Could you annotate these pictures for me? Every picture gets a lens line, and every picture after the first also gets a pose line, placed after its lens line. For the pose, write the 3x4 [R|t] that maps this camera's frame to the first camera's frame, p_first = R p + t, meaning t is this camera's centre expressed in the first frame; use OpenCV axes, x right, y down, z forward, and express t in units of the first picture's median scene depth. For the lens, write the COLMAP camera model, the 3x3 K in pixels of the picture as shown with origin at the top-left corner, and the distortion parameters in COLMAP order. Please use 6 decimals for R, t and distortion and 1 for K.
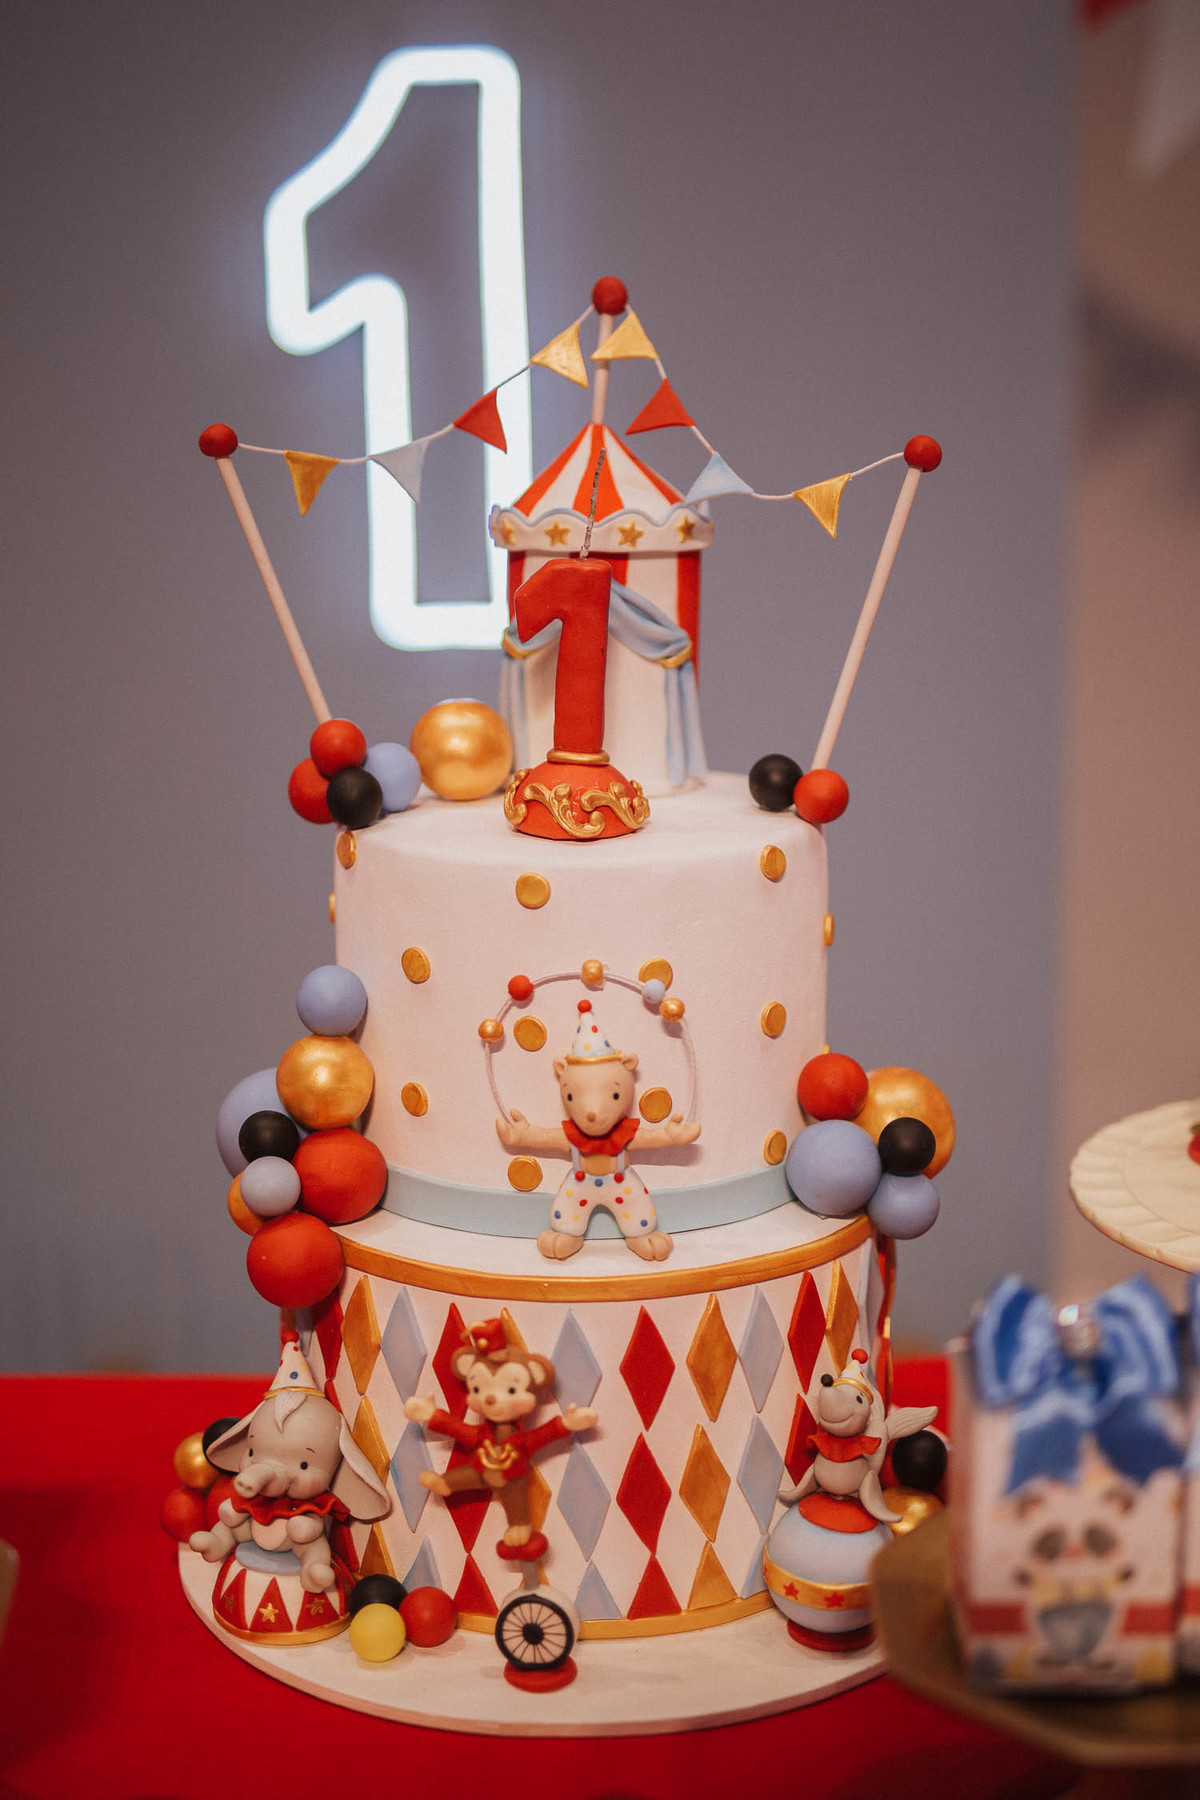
lens RADIAL K [[2714.0, 0, 600.0], [0, 2714.0, 900.0], [0, 0, 1]] dist [-0.002055, -0.020016]
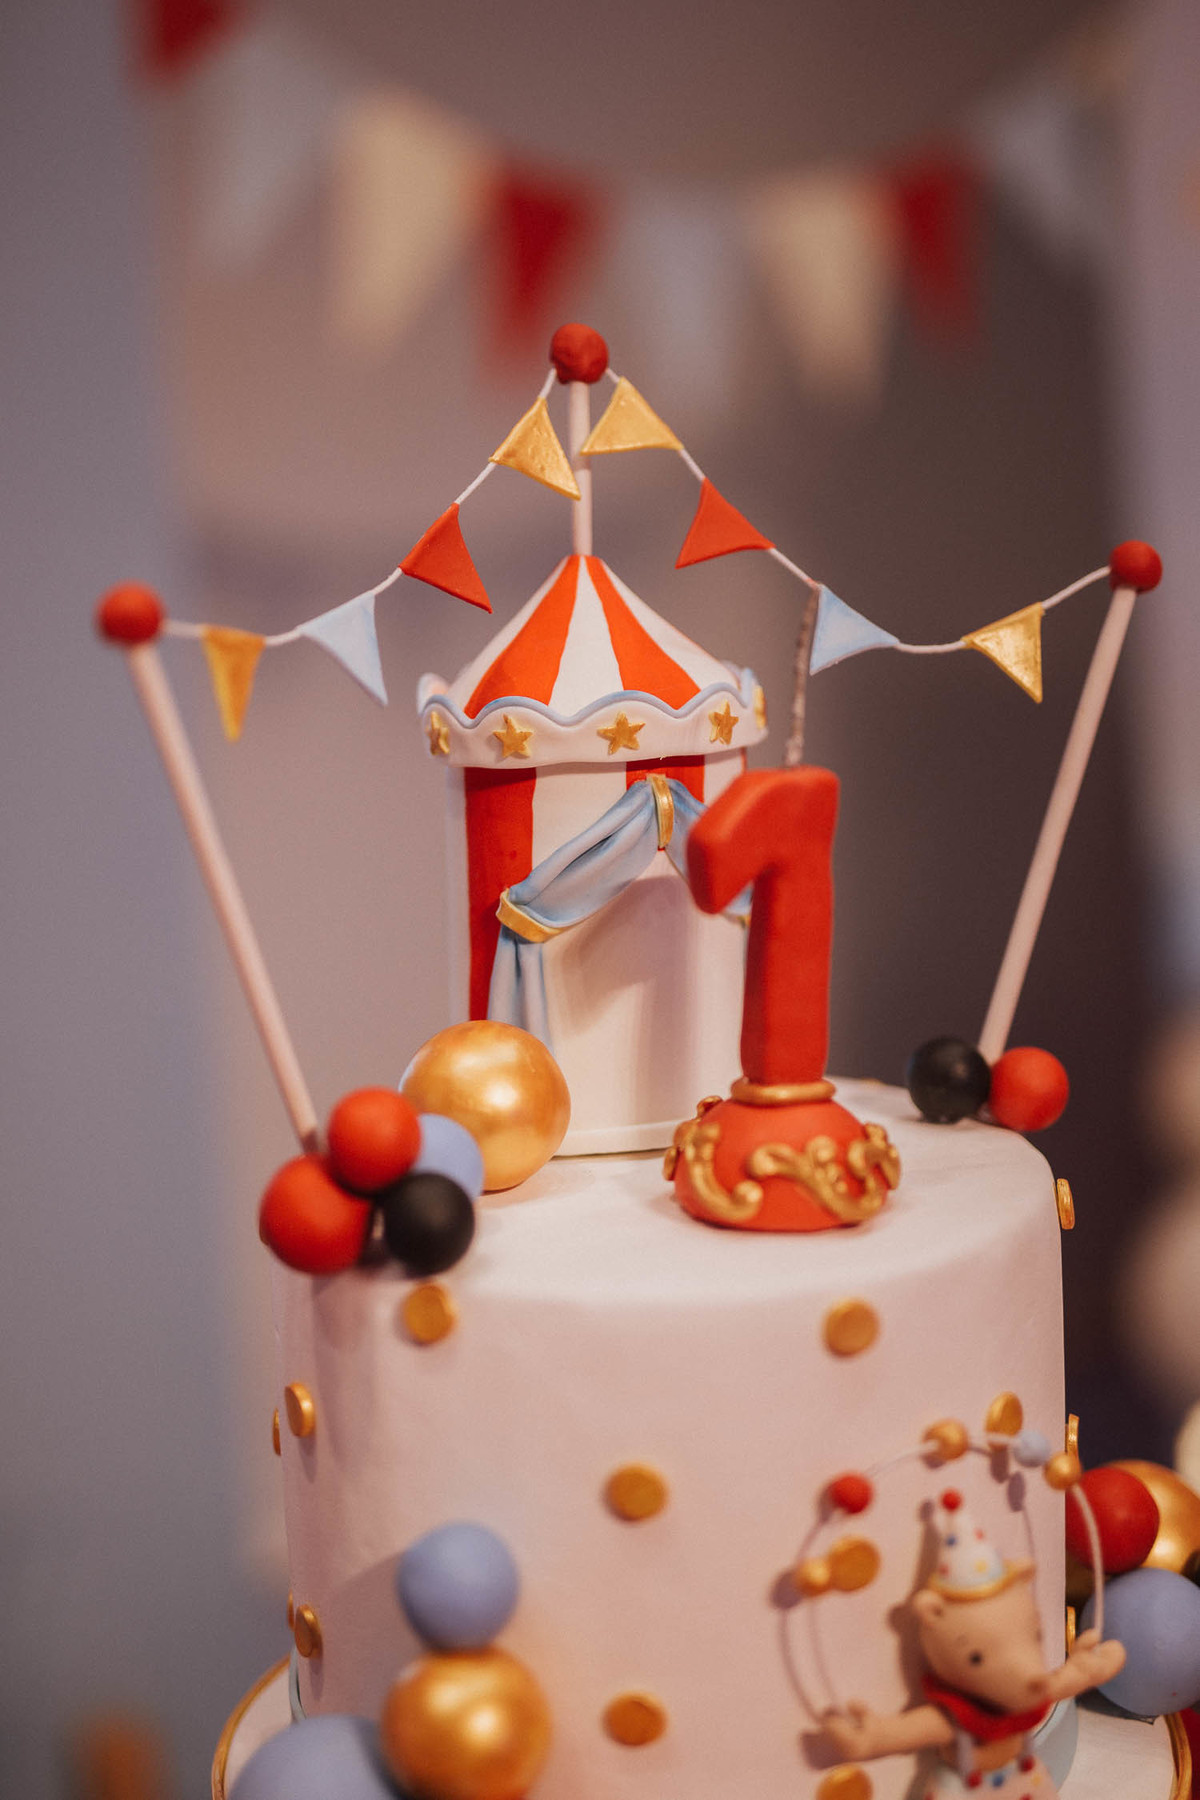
lens RADIAL K [[2714.0, 0, 600.0], [0, 2714.0, 900.0], [0, 0, 1]] dist [-0.002055, -0.020016]
pose [[0.833763, -0.121462, 0.538596, -0.367158], [0.149308, 0.988757, -0.008154, -0.096423], [-0.531550, 0.087215, 0.842525, 0.503344]]
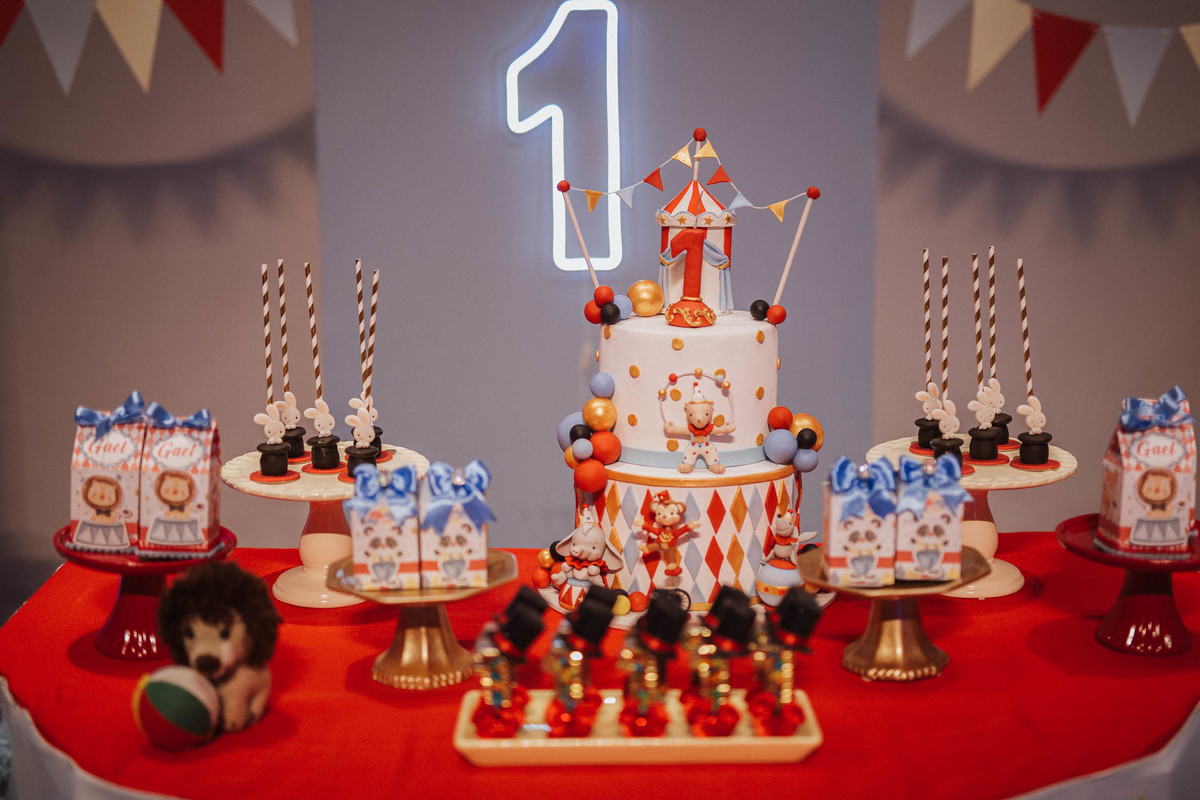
lens RADIAL K [[1809.3, 0, 600.0], [0, 1809.3, 400.0], [0, 0, 1]] dist [-0.002055, -0.020016]
pose [[0.999921, 0.007145, 0.010333, -0.122152], [-0.006769, 0.999329, -0.035986, 0.121293], [-0.010583, 0.035913, 0.999299, -0.880966]]
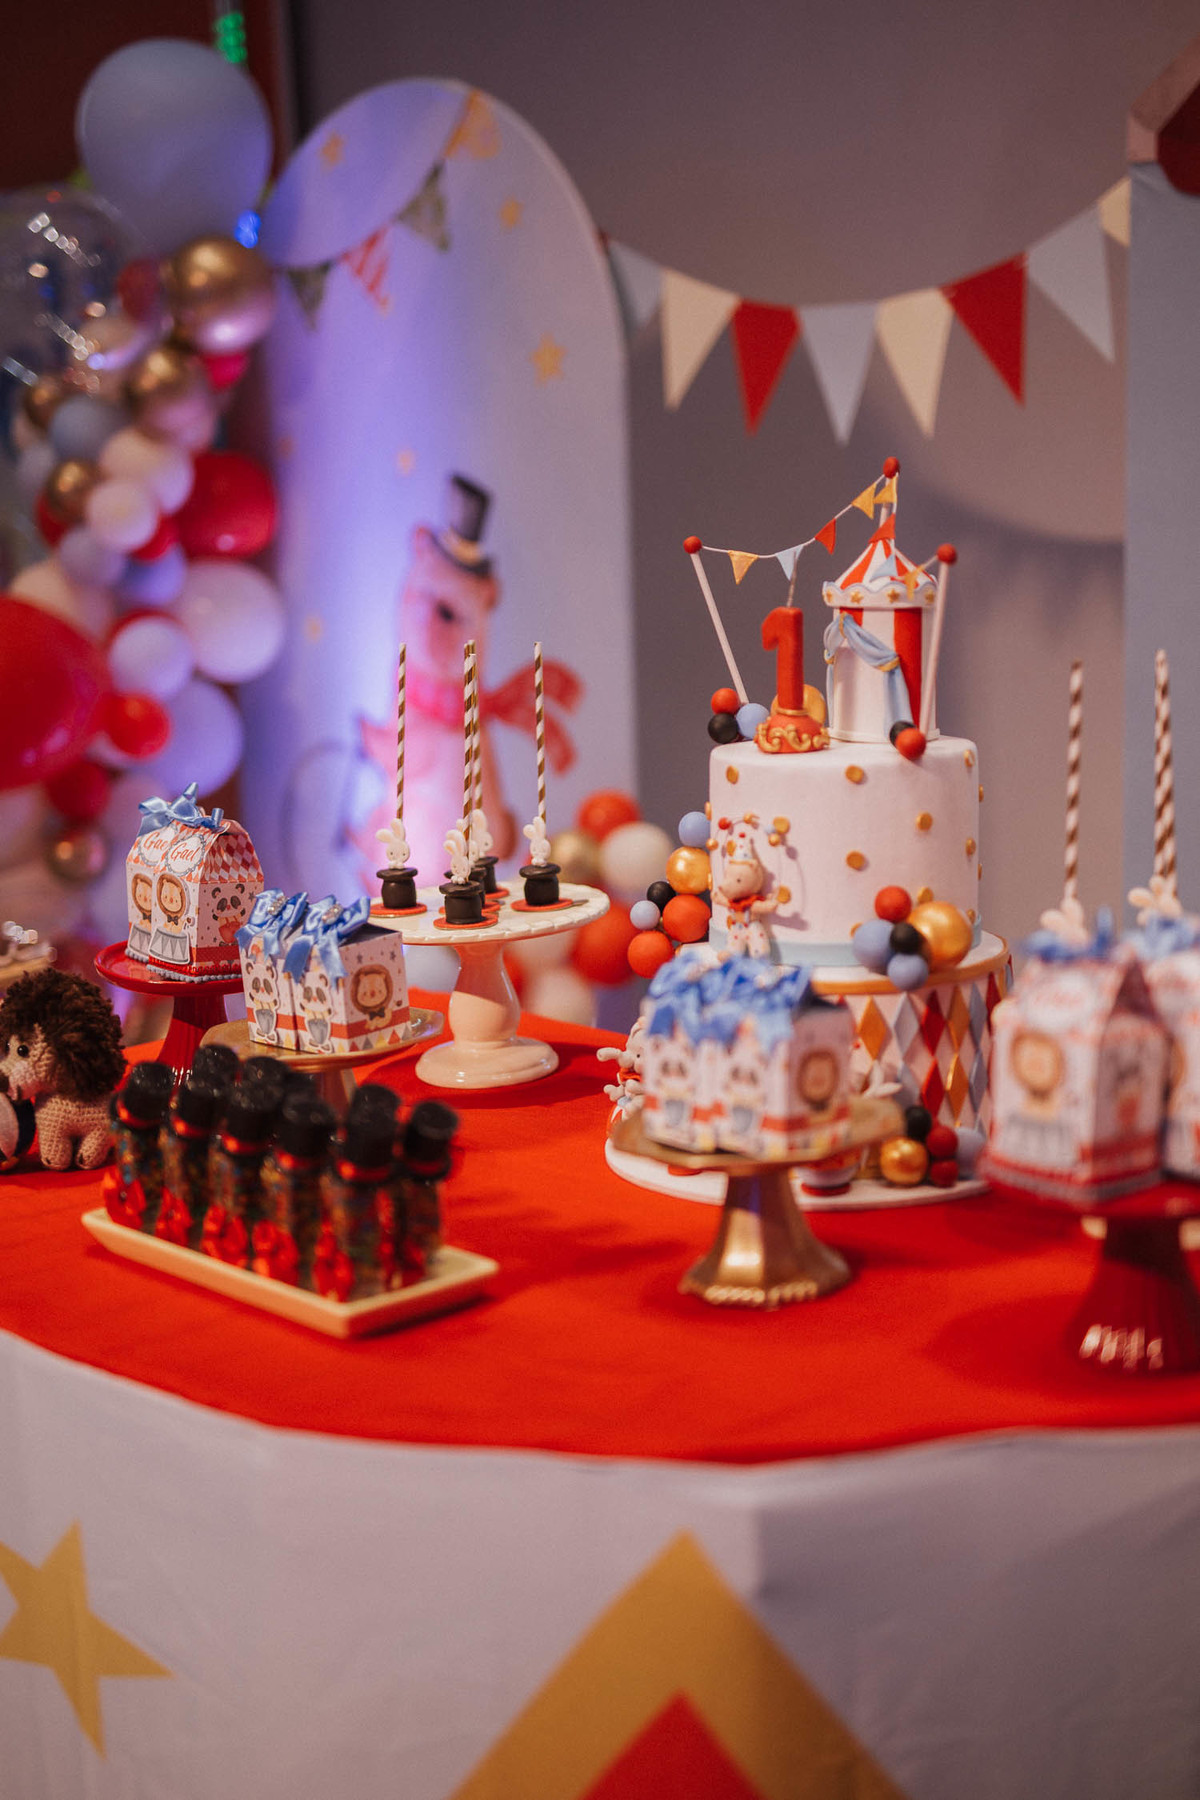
lens RADIAL K [[2589.0, 0, 536.6], [0, 2589.0, 901.2], [0, 0, 1]] dist [-0.008385, -0.014893]
pose [[0.667089, 0.112517, -0.736432, 1.225977], [-0.134606, 0.990463, 0.029398, 0.049542], [0.732716, 0.079517, 0.675873, -0.349159]]
